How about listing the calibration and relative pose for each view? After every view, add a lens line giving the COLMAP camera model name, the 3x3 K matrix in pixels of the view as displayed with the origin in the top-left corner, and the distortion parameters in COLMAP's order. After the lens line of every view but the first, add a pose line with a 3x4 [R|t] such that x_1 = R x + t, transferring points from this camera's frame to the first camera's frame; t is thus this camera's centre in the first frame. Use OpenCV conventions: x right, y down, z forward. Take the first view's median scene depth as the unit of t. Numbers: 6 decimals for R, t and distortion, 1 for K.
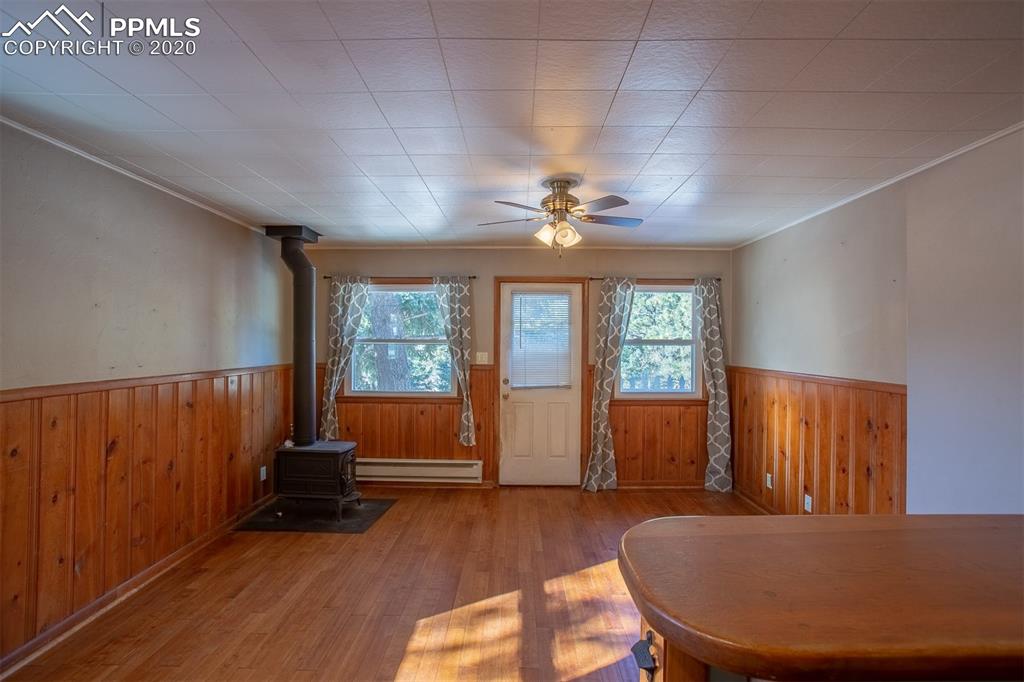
lens RADIAL K [[479.5, 0, 515.7], [0, 479.5, 337.9], [0, 0, 1]] dist [-0.066012, 0.029805]
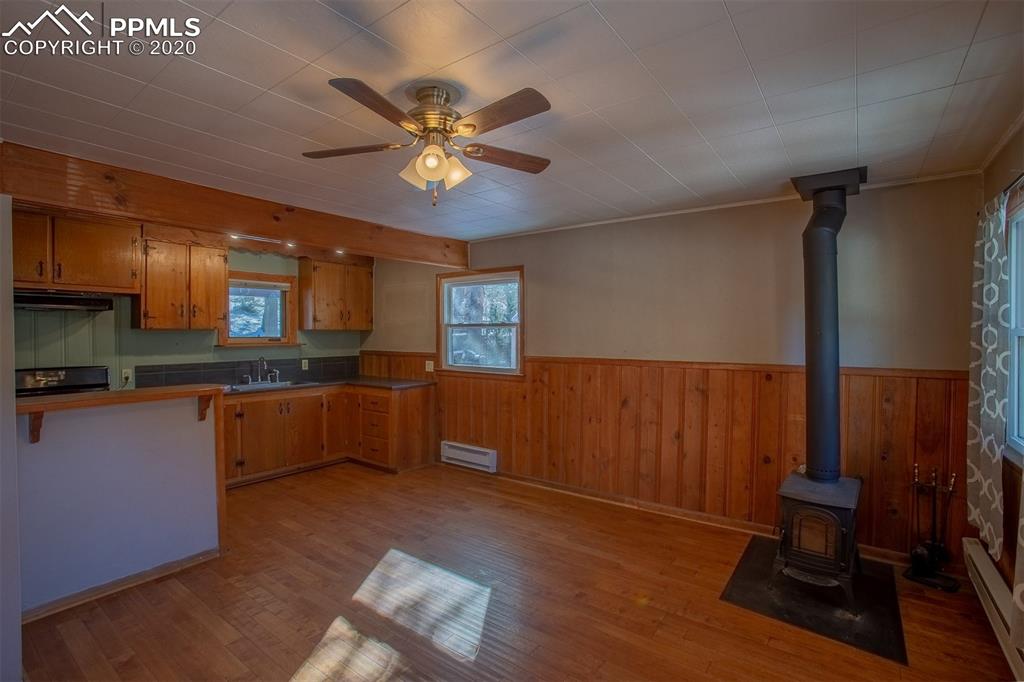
lens RADIAL K [[485.6, 0, 513.9], [0, 485.6, 336.1], [0, 0, 1]] dist [-0.080788, 0.039890]
pose [[-0.581350, 0.004859, -0.813639, 0.472671], [0.005955, 0.999981, 0.001717, 0.008217], [0.813632, -0.003847, -0.581368, 1.225418]]
